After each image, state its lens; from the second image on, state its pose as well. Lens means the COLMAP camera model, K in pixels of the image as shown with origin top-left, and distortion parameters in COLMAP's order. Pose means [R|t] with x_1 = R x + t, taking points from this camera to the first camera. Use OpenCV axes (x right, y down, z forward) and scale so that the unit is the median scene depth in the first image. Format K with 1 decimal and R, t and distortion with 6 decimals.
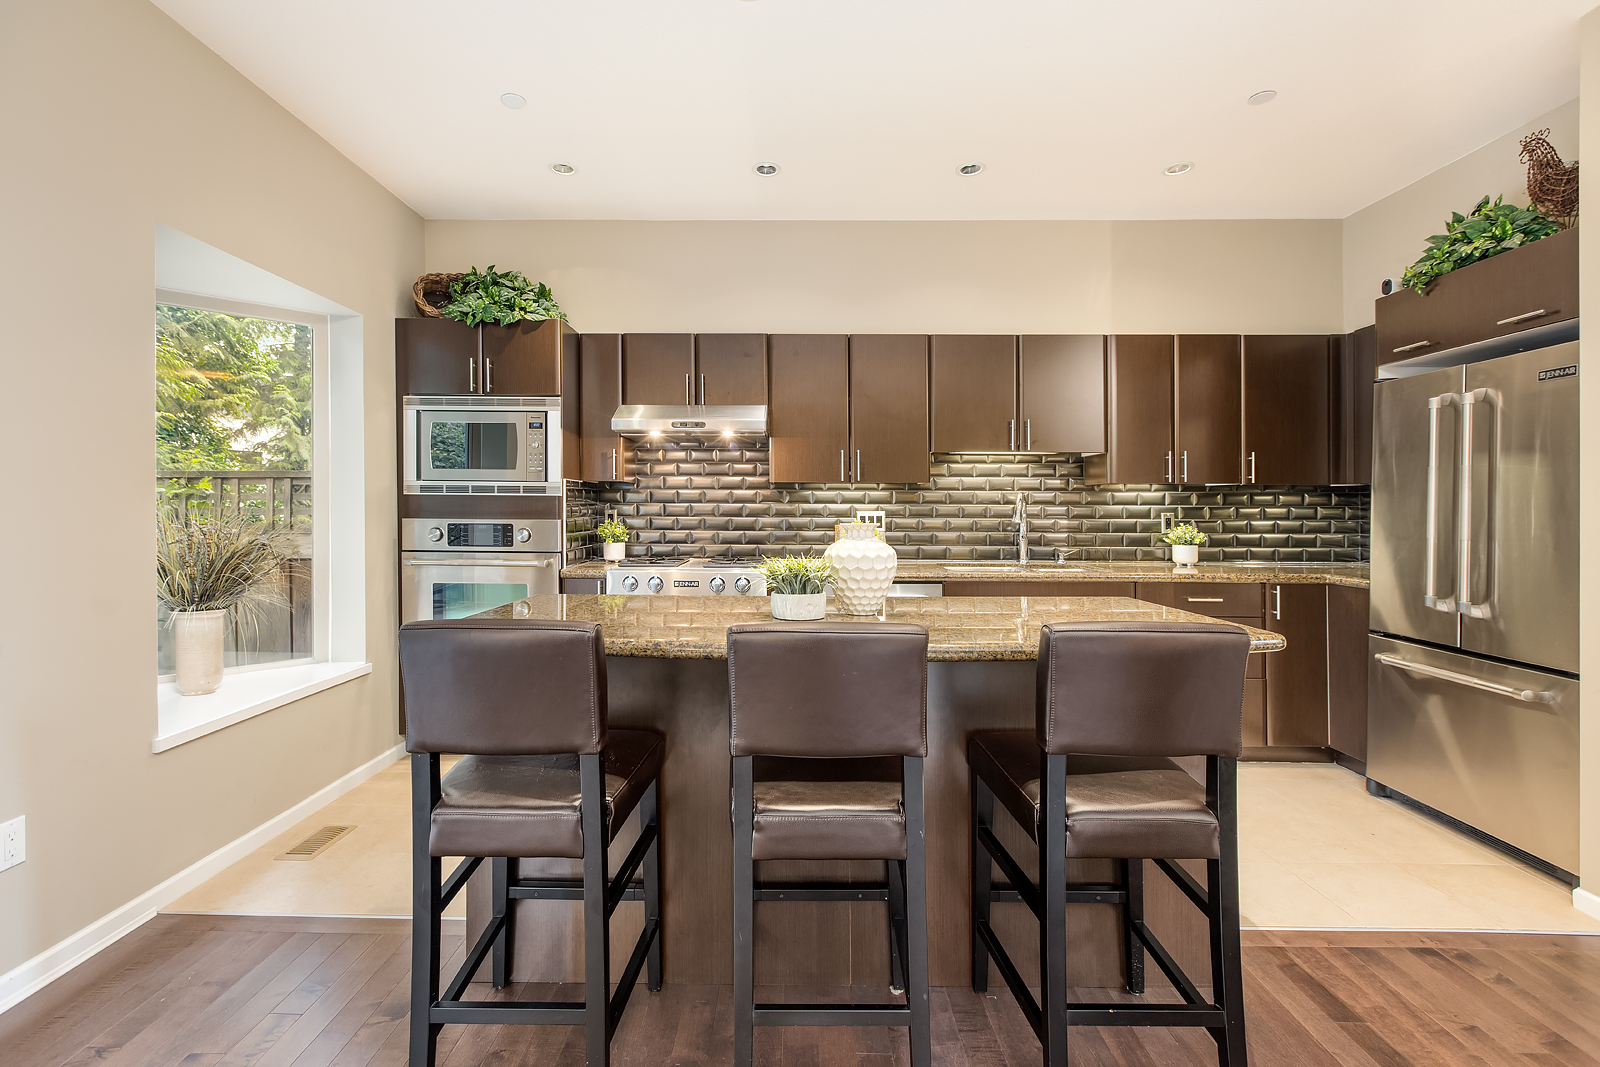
lens RADIAL K [[727.1, 0, 776.0], [0, 727.1, 524.7], [0, 0, 1]] dist [0.008753, -0.003460]
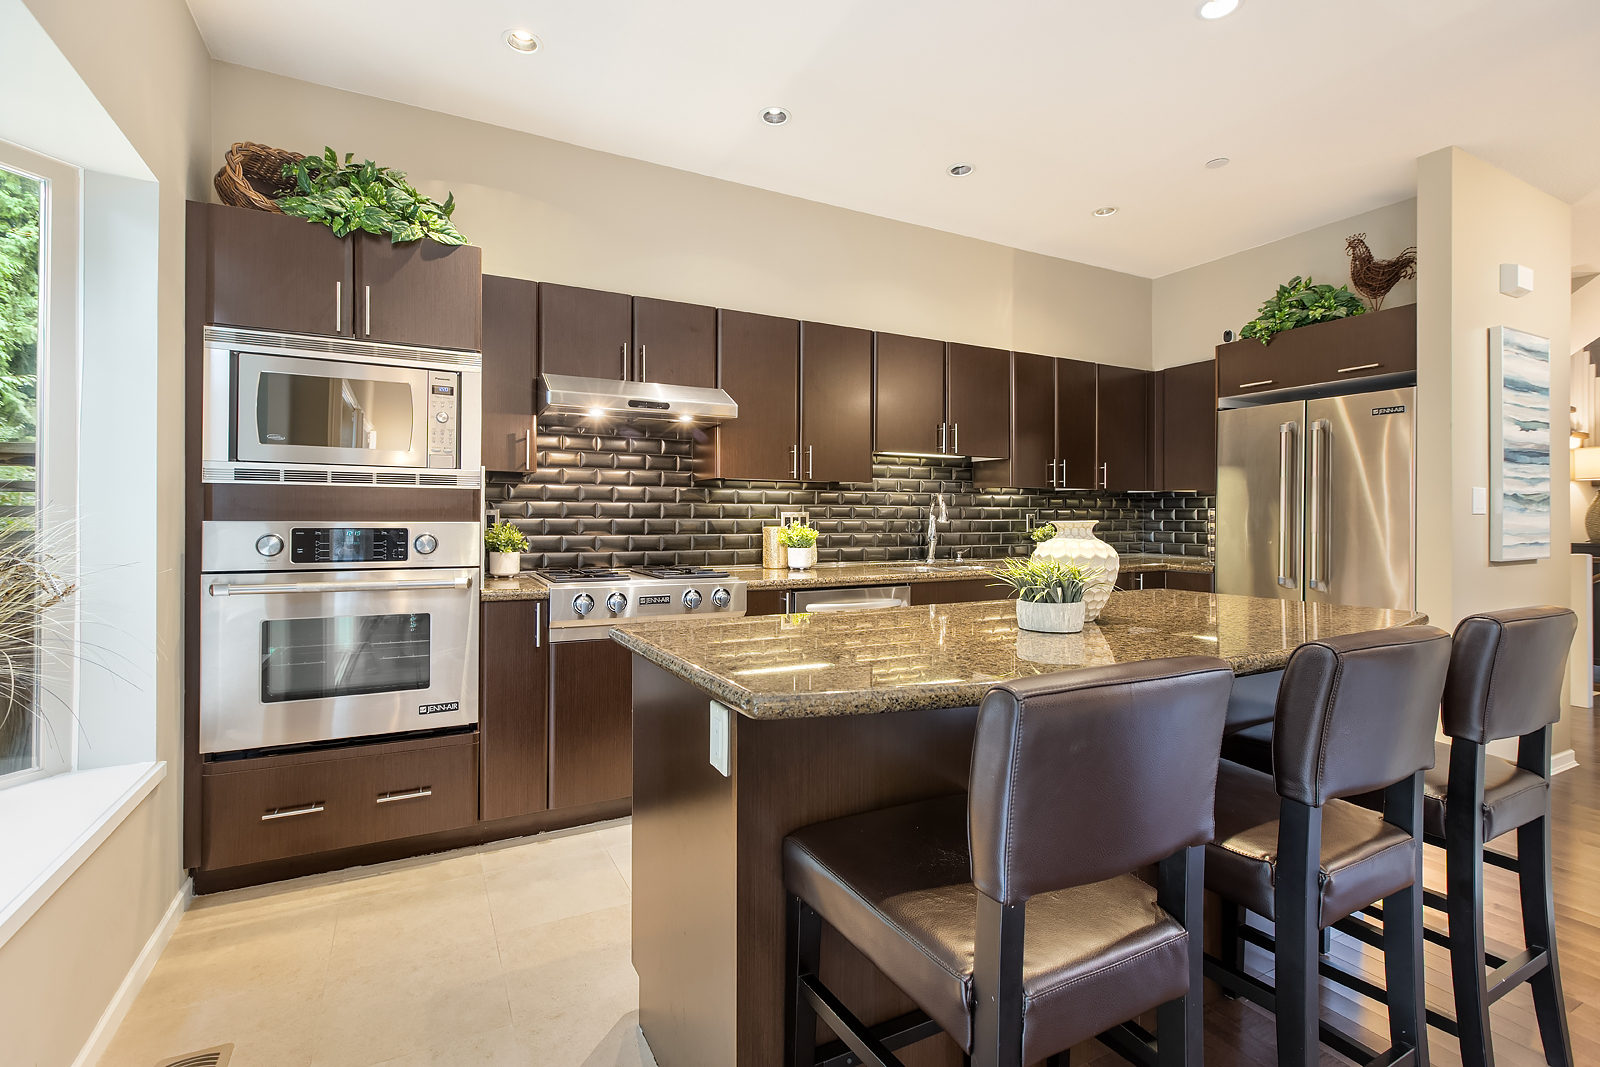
lens RADIAL K [[727.1, 0, 783.9], [0, 727.1, 515.3], [0, 0, 1]] dist [0.008753, -0.003460]
pose [[0.882339, 0.000976, 0.470613, -0.360899], [0.005471, 0.999909, -0.012331, -0.002727], [-0.470582, 0.013455, 0.882254, 0.208919]]
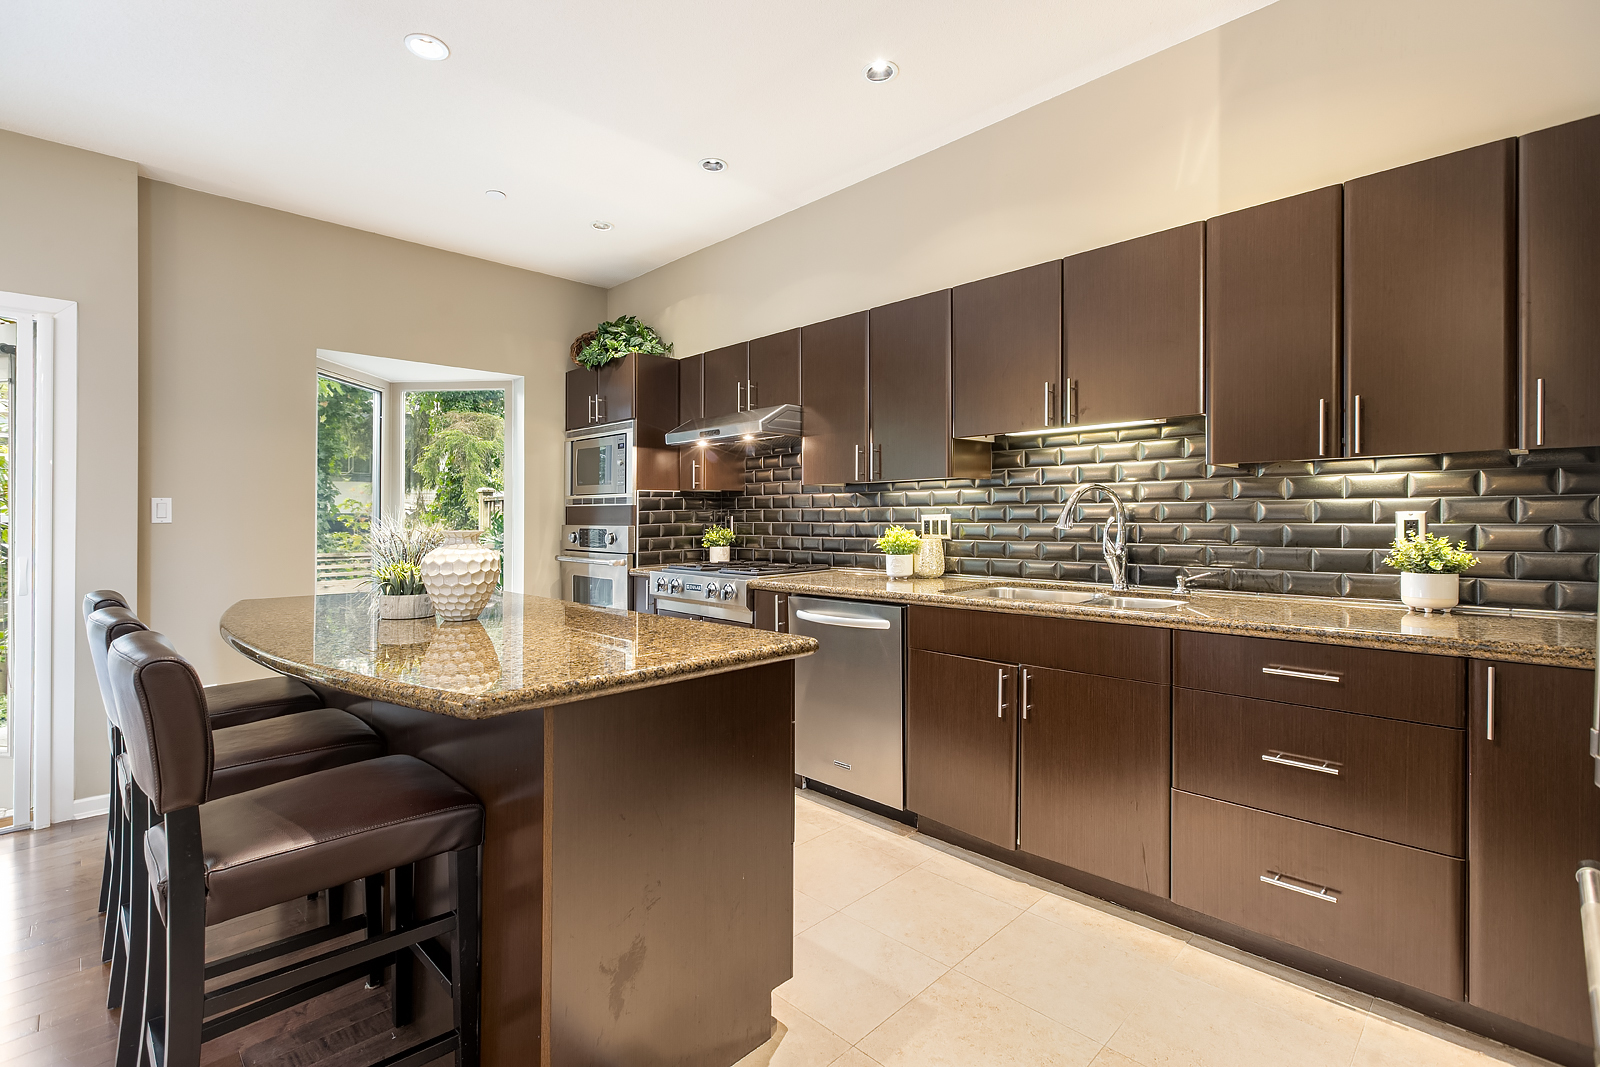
lens RADIAL K [[727.1, 0, 761.2], [0, 727.1, 522.6], [0, 0, 1]] dist [0.008753, -0.003460]
pose [[0.708550, -0.003438, -0.705653, 0.643163], [-0.002395, 0.999971, -0.007276, -0.003365], [0.705657, 0.006845, 0.708521, 0.315265]]
